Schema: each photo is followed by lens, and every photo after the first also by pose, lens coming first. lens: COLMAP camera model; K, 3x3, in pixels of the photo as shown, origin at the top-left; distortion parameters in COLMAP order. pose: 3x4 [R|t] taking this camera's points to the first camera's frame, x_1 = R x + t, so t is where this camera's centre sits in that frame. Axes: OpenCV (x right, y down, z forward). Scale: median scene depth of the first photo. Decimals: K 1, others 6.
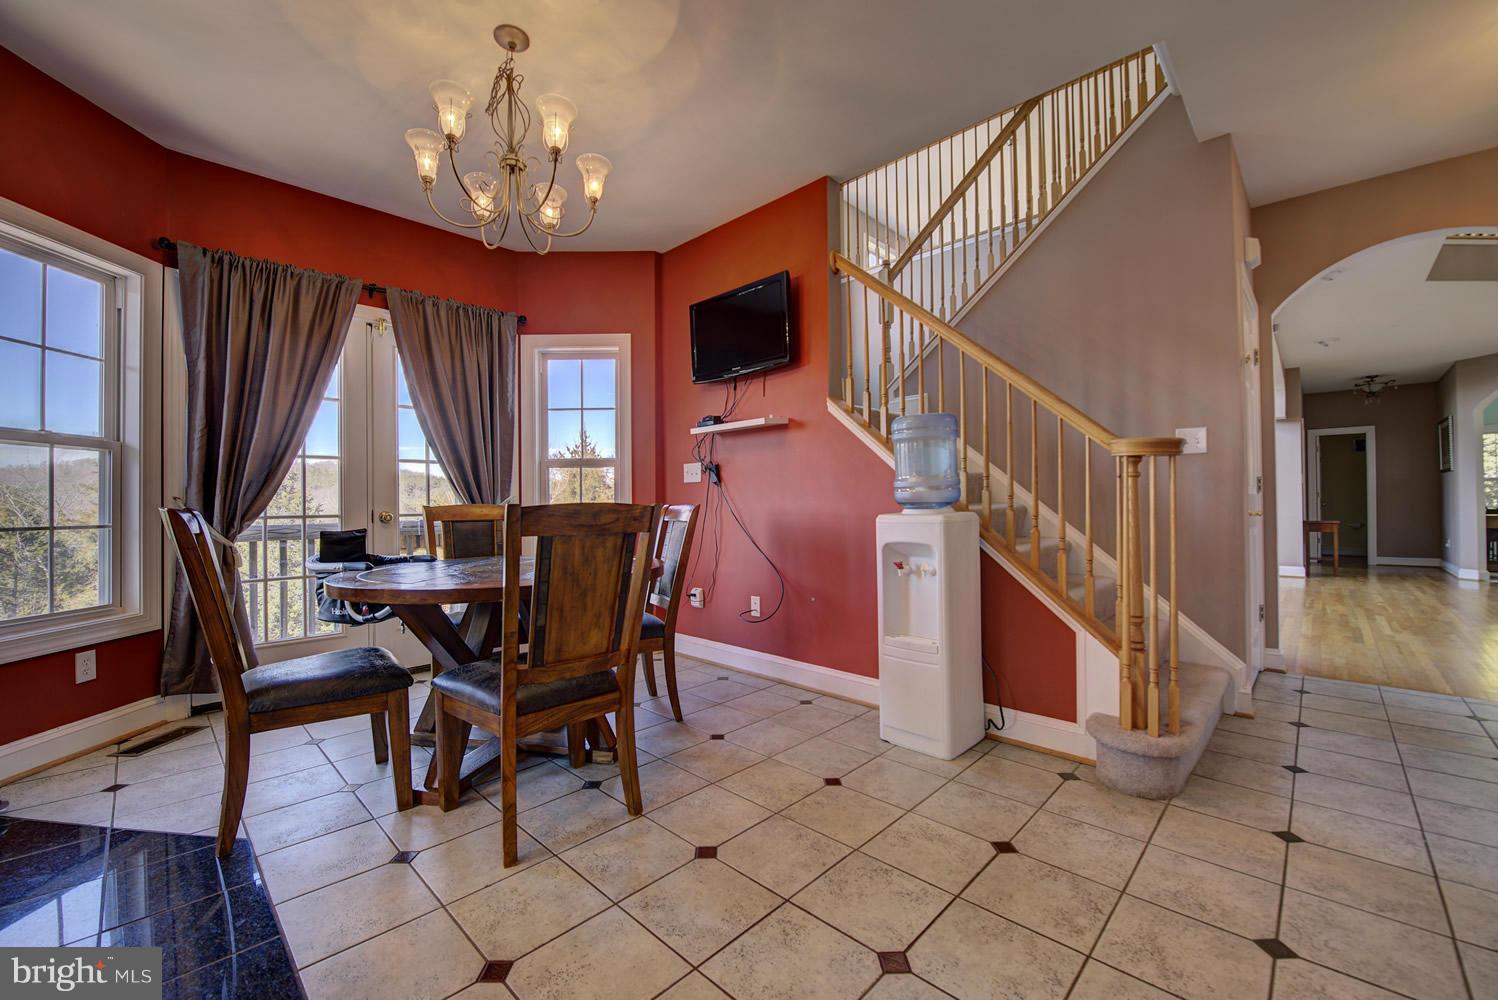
lens RADIAL K [[598.4, 0, 749.3], [0, 598.4, 498.3], [0, 0, 1]] dist [-0.020719, -0.000194]
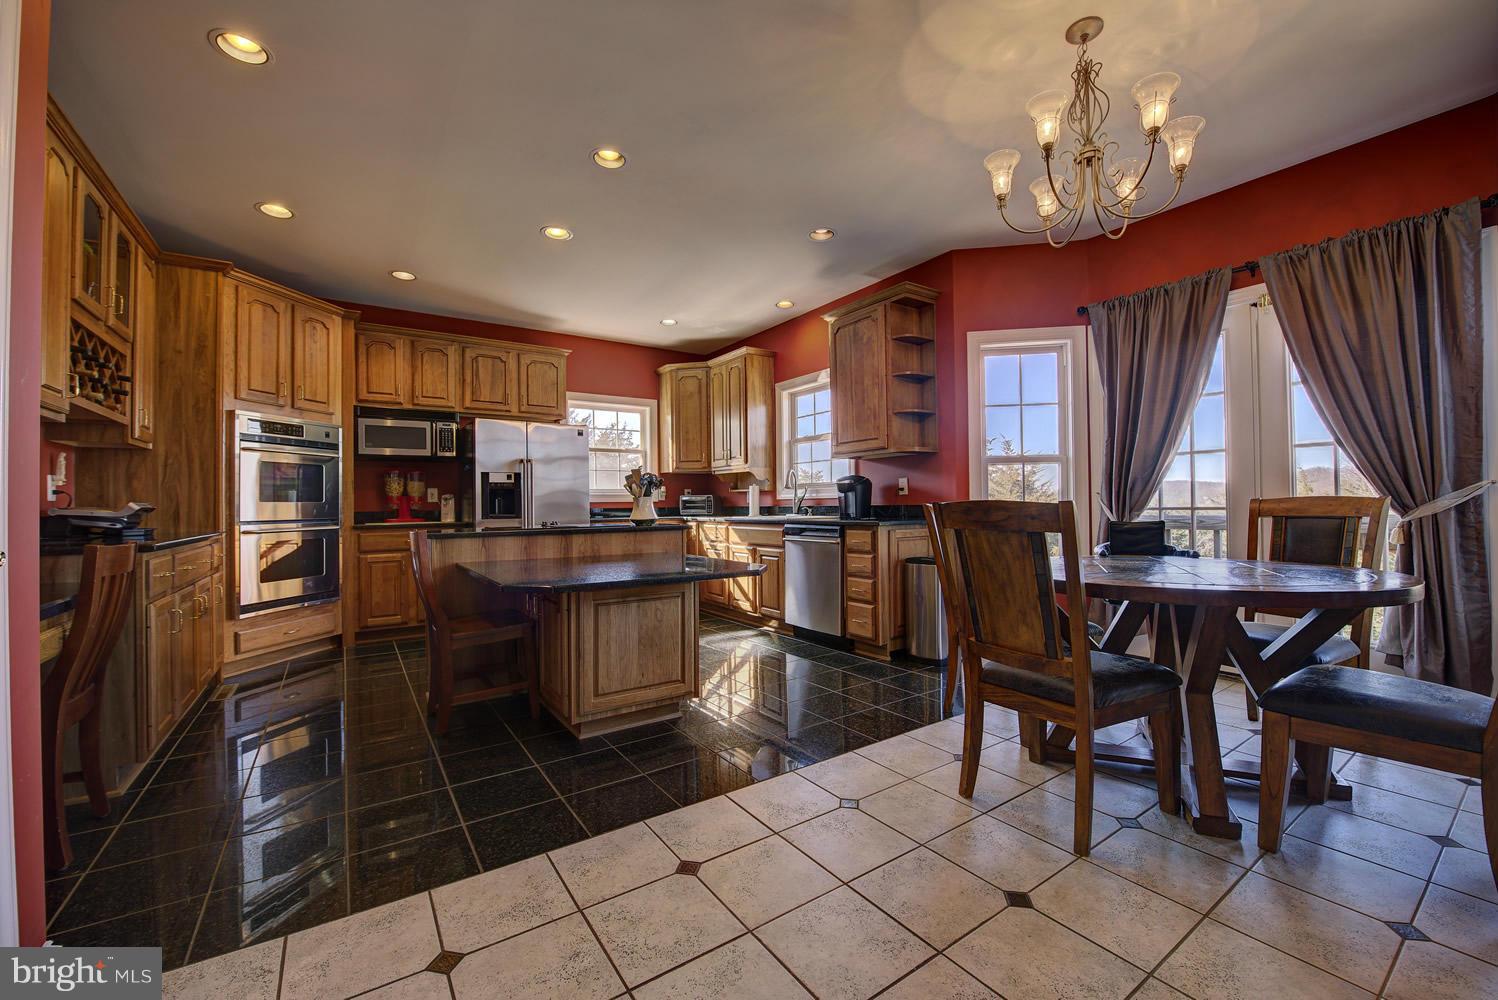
lens RADIAL K [[598.4, 0, 749.3], [0, 598.4, 498.3], [0, 0, 1]] dist [-0.020719, -0.000194]
pose [[-0.203716, 0.001373, -0.979029, 0.683281], [0.021214, 0.999770, -0.003012, -0.002003], [0.978800, -0.021383, -0.203698, 0.635763]]
